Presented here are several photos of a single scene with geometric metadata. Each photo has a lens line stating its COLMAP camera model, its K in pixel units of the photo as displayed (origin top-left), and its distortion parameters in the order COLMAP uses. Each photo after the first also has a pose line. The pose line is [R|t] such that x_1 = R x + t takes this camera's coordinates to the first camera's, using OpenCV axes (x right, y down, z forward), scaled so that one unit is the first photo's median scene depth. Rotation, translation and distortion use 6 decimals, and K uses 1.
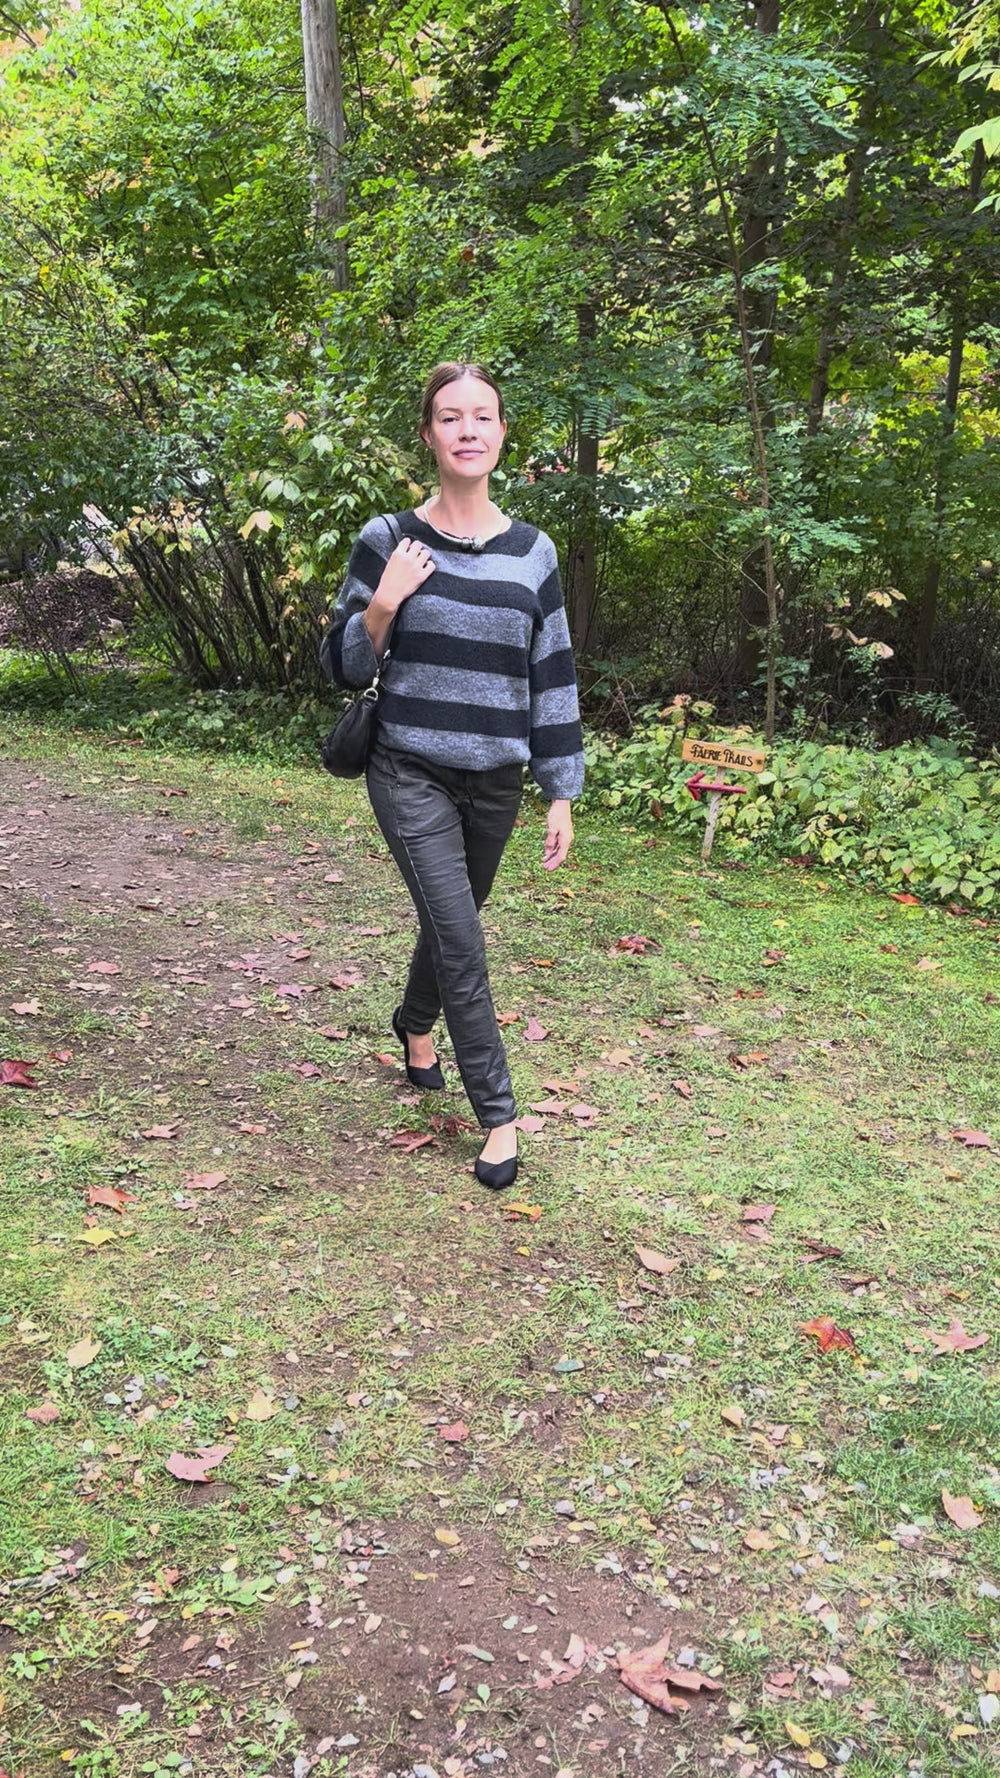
lens RADIAL K [[1578.6, 0, 500.0], [0, 1578.6, 889.0], [0, 0, 1]] dist [0.088971, -0.117225]
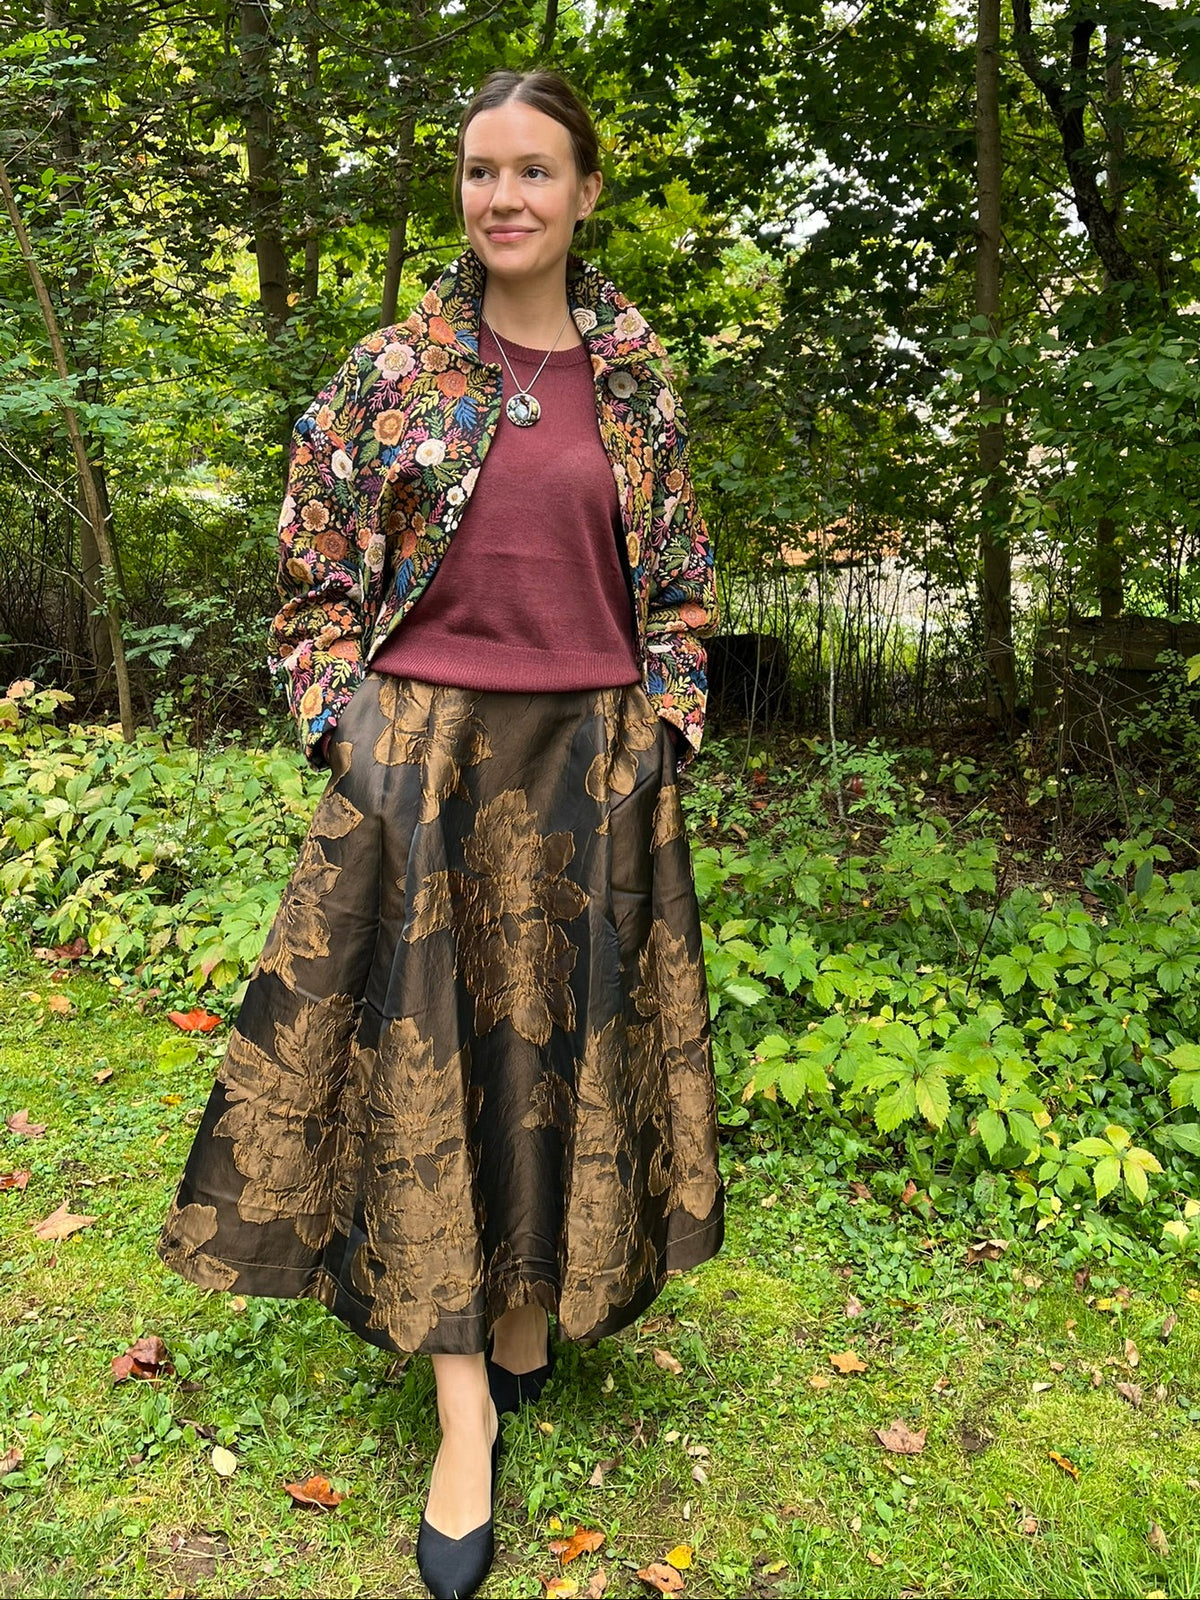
lens RADIAL K [[1417.1, 0, 671.5], [0, 1417.1, 687.0], [0, 0, 1]] dist [0.062724, -0.085302]
pose [[0.962288, -0.026116, 0.270776, 0.266721], [0.061059, 0.990719, -0.121438, -0.036978], [-0.265091, 0.133391, 0.954952, 0.423766]]
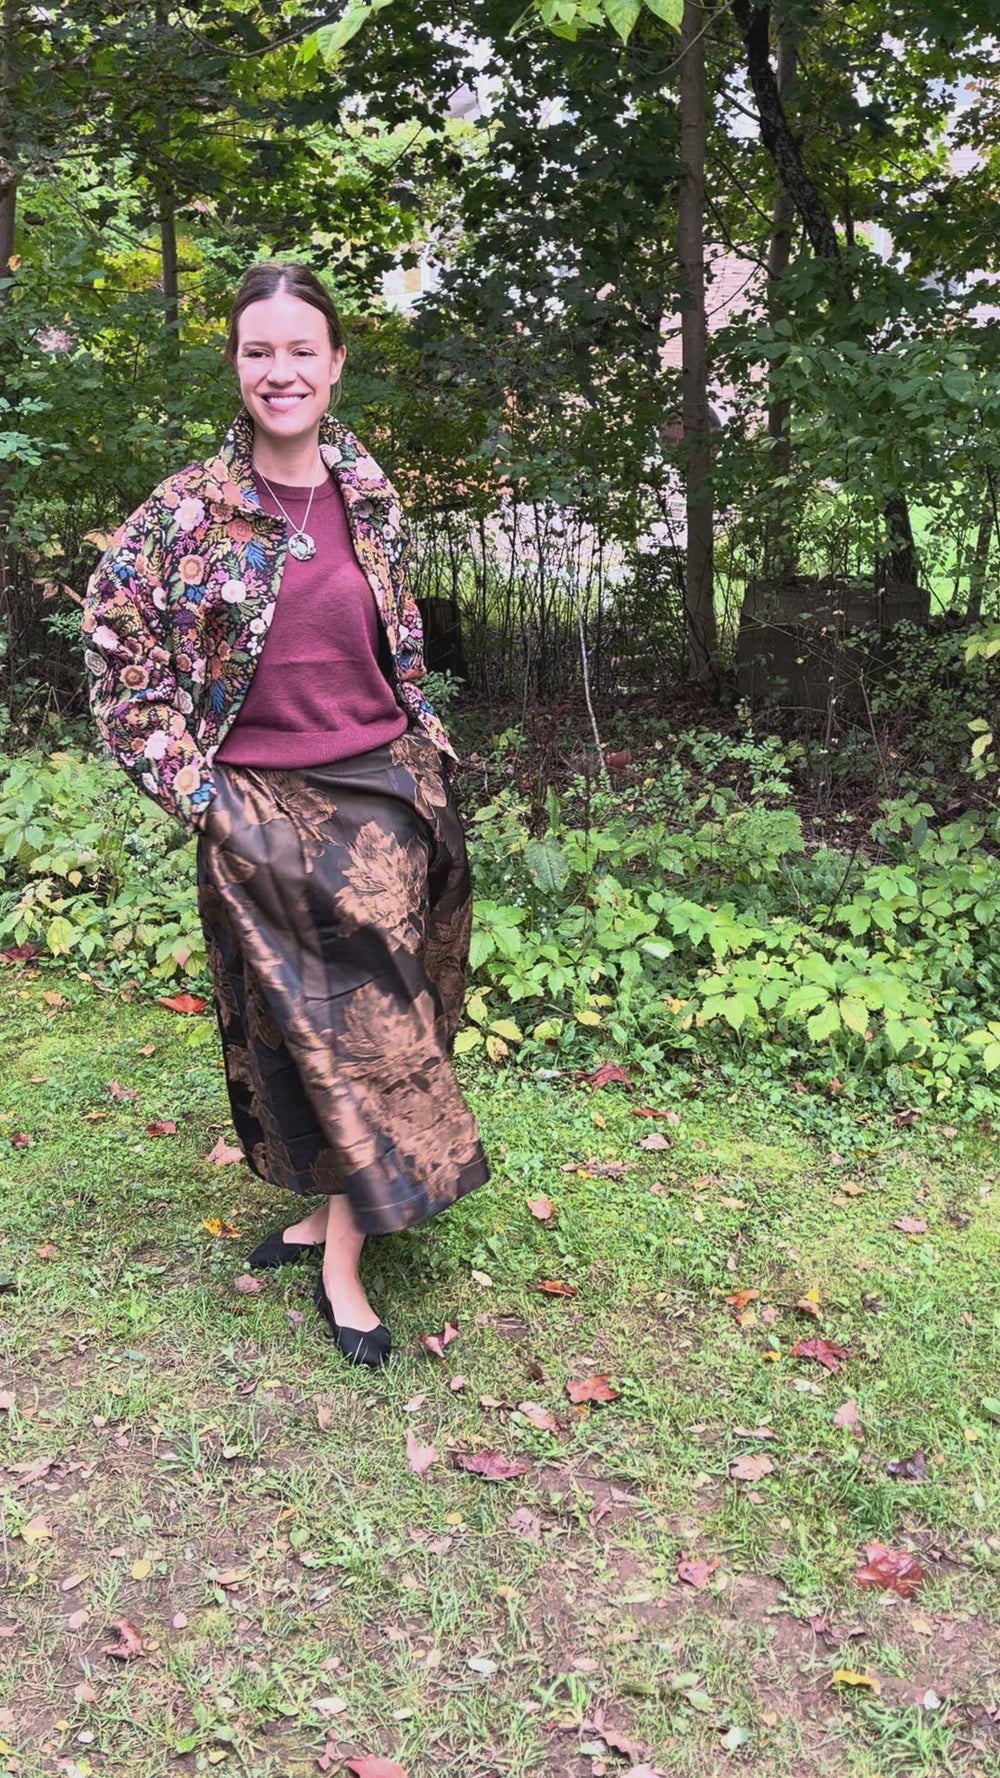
lens RADIAL K [[1578.6, 0, 500.0], [0, 1578.6, 889.0], [0, 0, 1]] dist [0.088971, -0.117225]
pose [[0.900125, -0.127063, 0.416688, 0.101138], [0.114173, 0.991891, 0.055826, -0.058072], [-0.420403, -0.002676, 0.907334, 0.334060]]
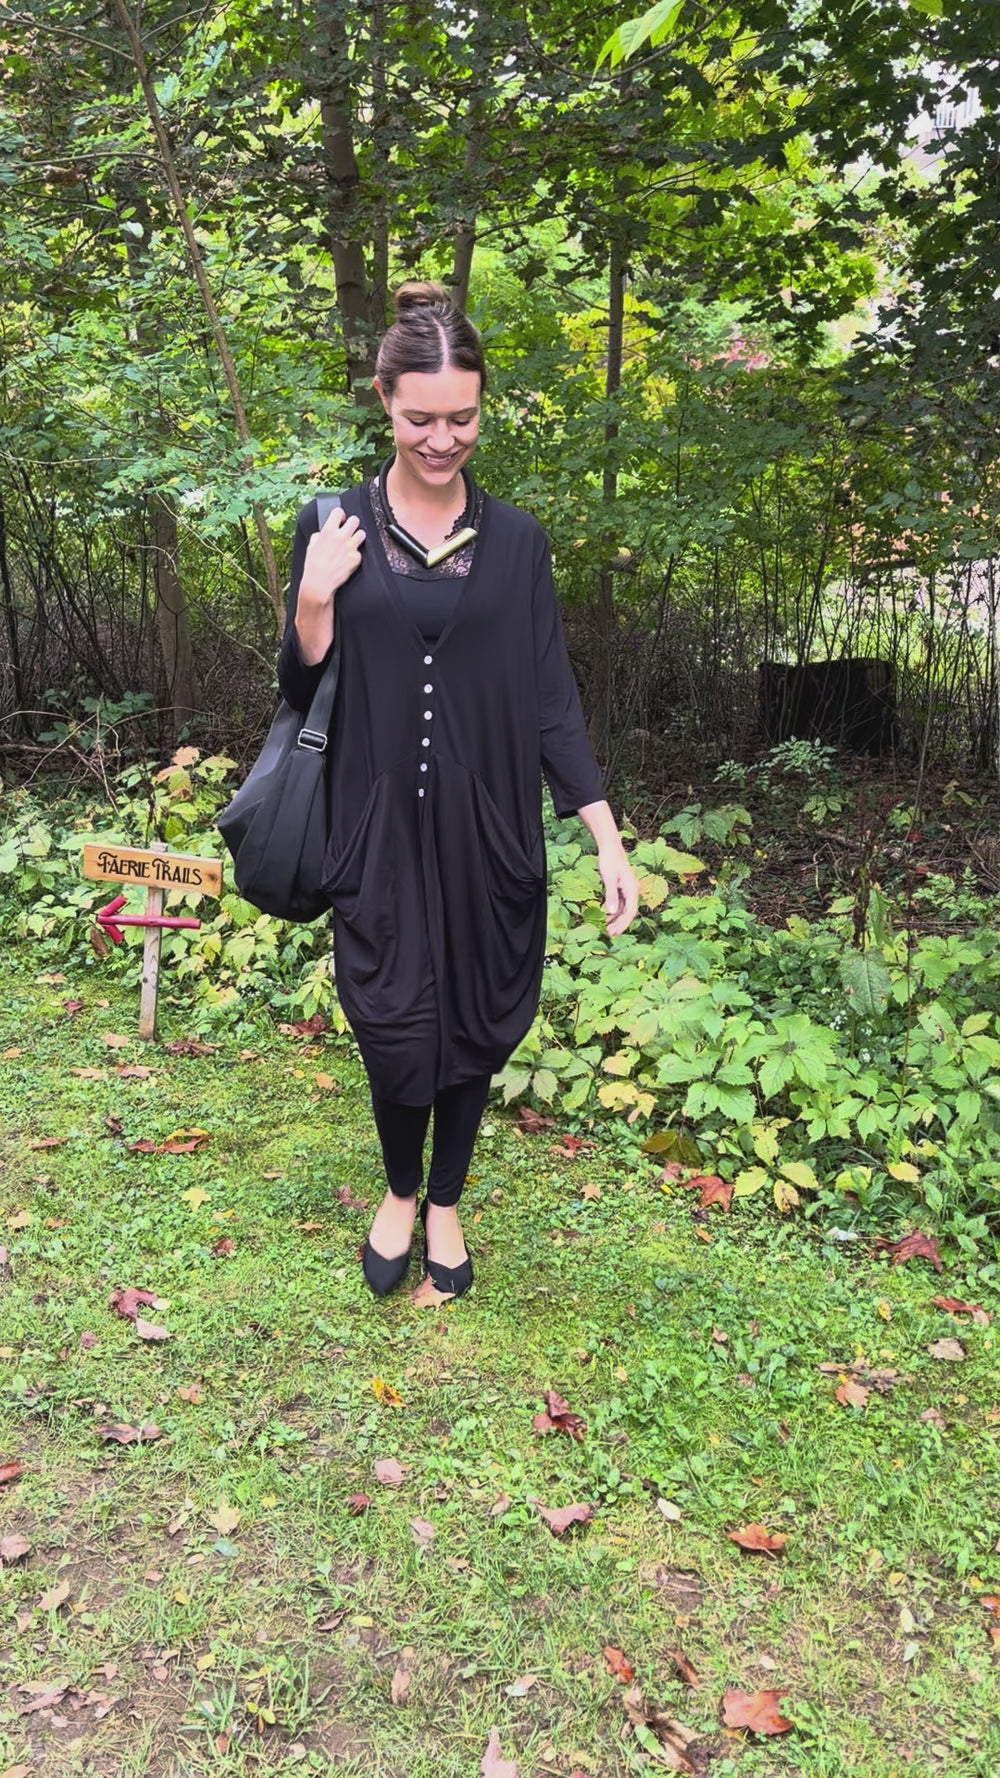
lens RADIAL K [[1578.6, 0, 500.0], [0, 1578.6, 889.0], [0, 0, 1]] dist [0.088971, -0.117225]
pose [[0.987927, -0.051366, 0.146156, 0.178003], [0.052437, 0.998618, -0.003485, -0.066085], [-0.145775, 0.011107, 0.989255, 0.382468]]
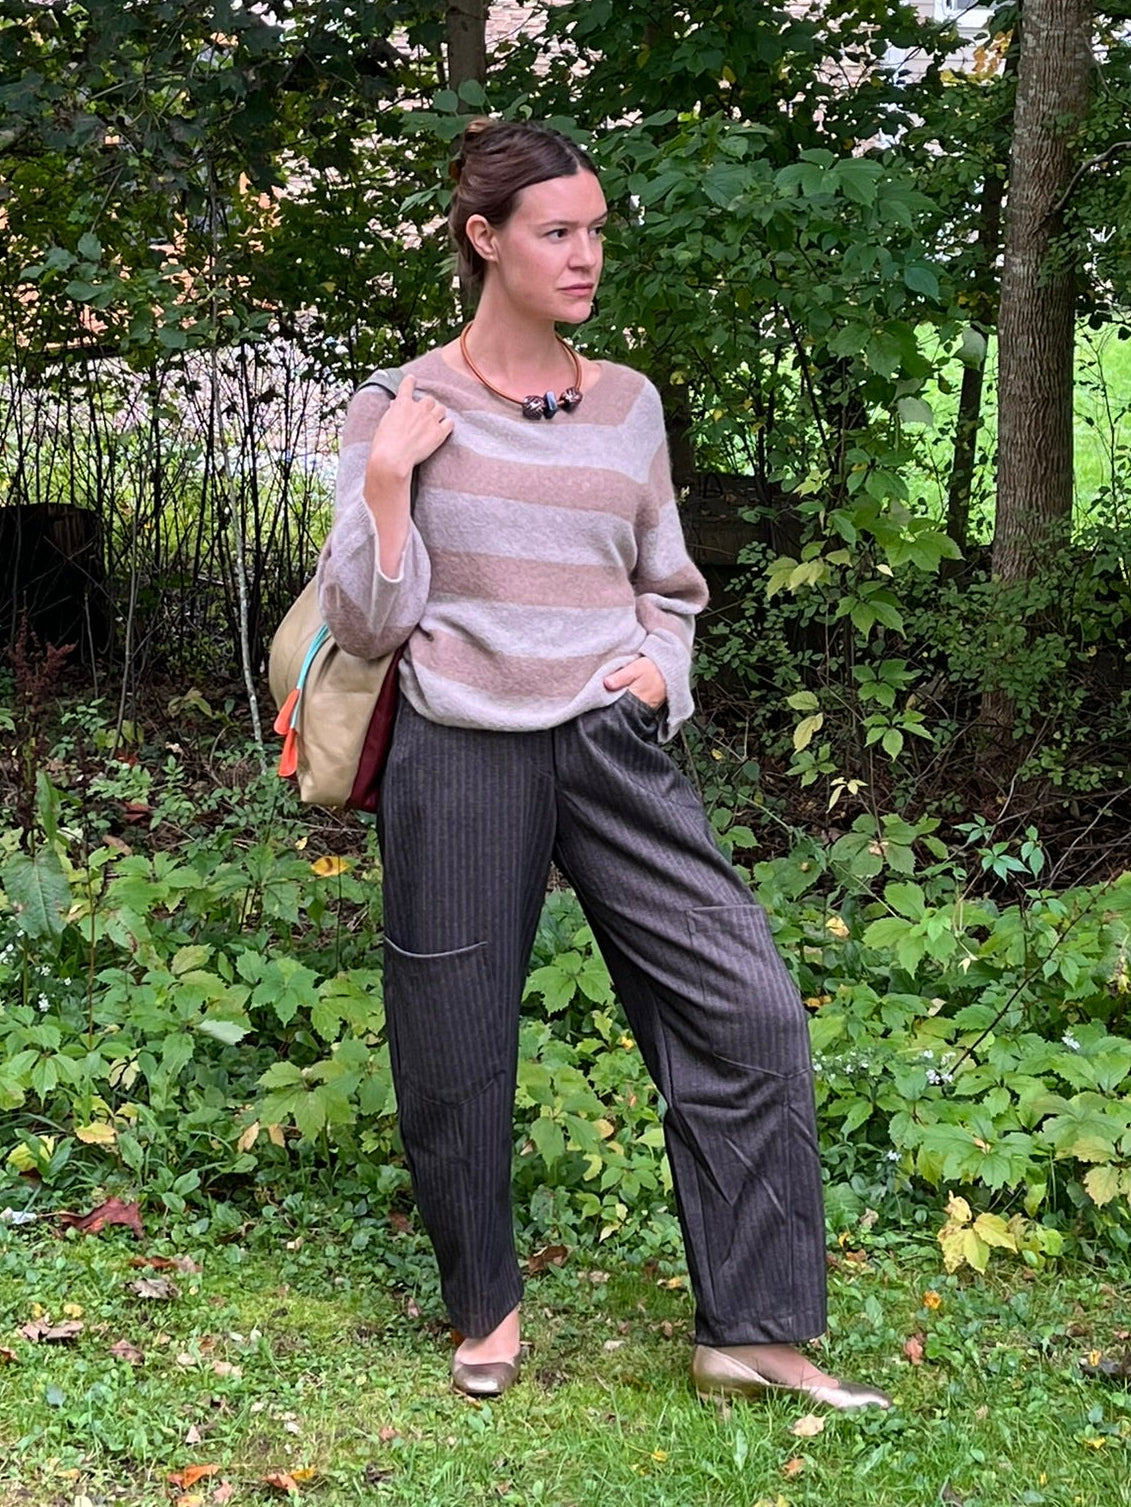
lens RADIAL K [[3044.8, 0, 564.1], [0, 3044.8, 644.2], [0, 0, 1]] dist [0.187487, -0.618772]
pose [[0.859142, -0.060776, 0.508115, 0.103962], [0.115538, 0.990322, -0.076902, -0.019989], [-0.498524, 0.124776, 0.857849, 0.164417]]
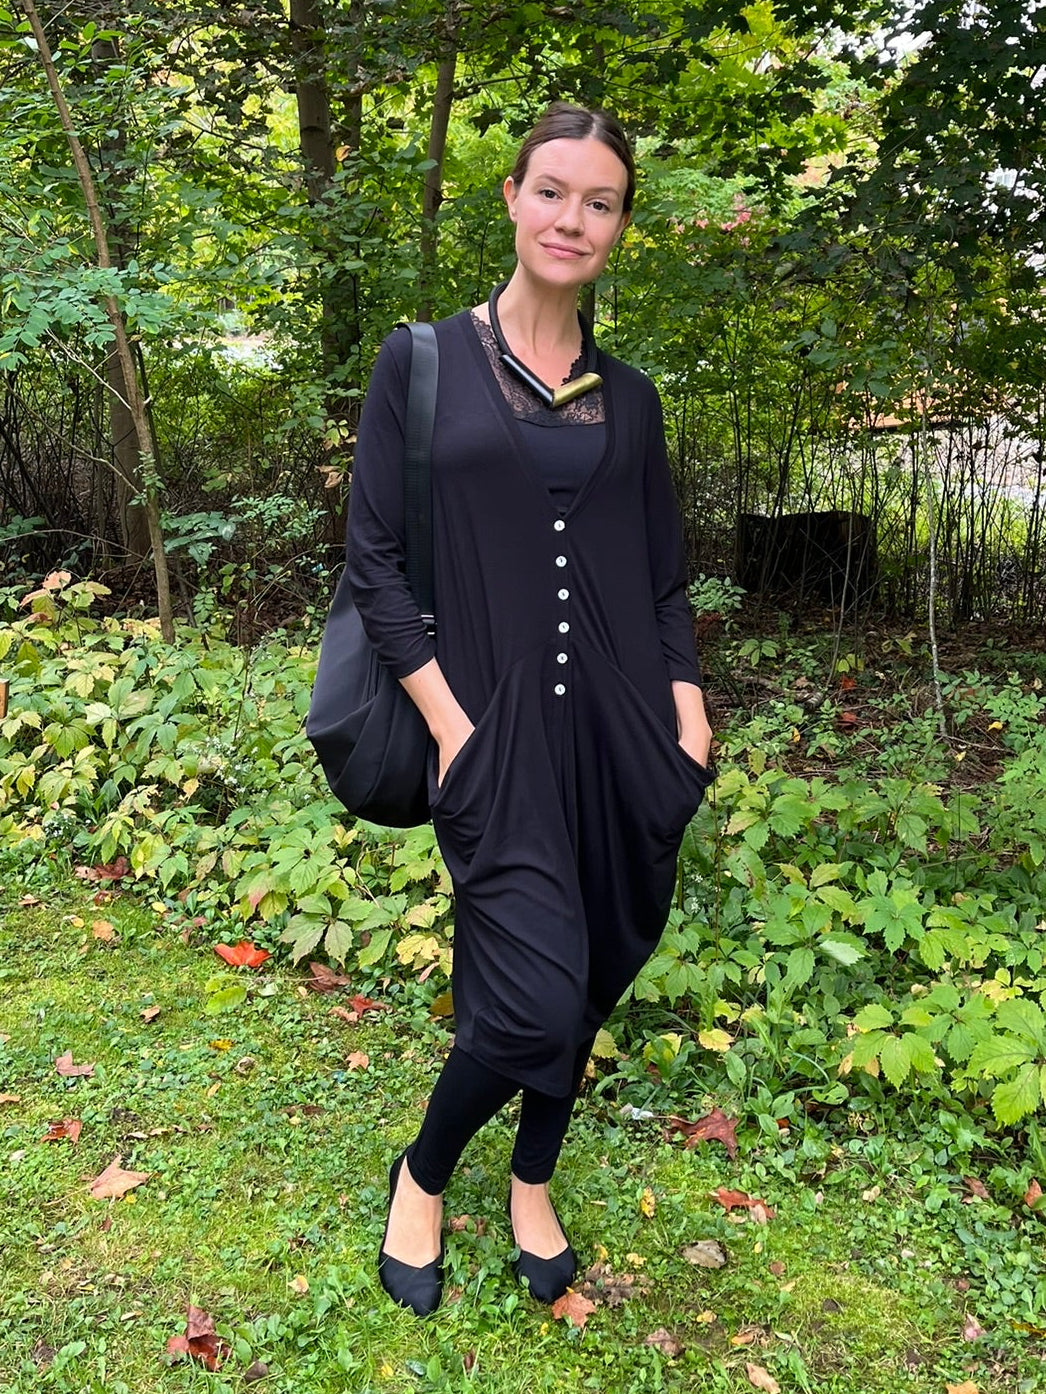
lens RADIAL K [[1590.4, 0, 567.9], [0, 1590.4, 566.2], [0, 0, 1]] dist [0.001309, 0.059770]
pose [[0.985711, -0.016714, 0.167612, 0.258710], [0.037049, 0.992210, -0.118940, -0.051650], [-0.164318, 0.123451, 0.978652, 0.419749]]
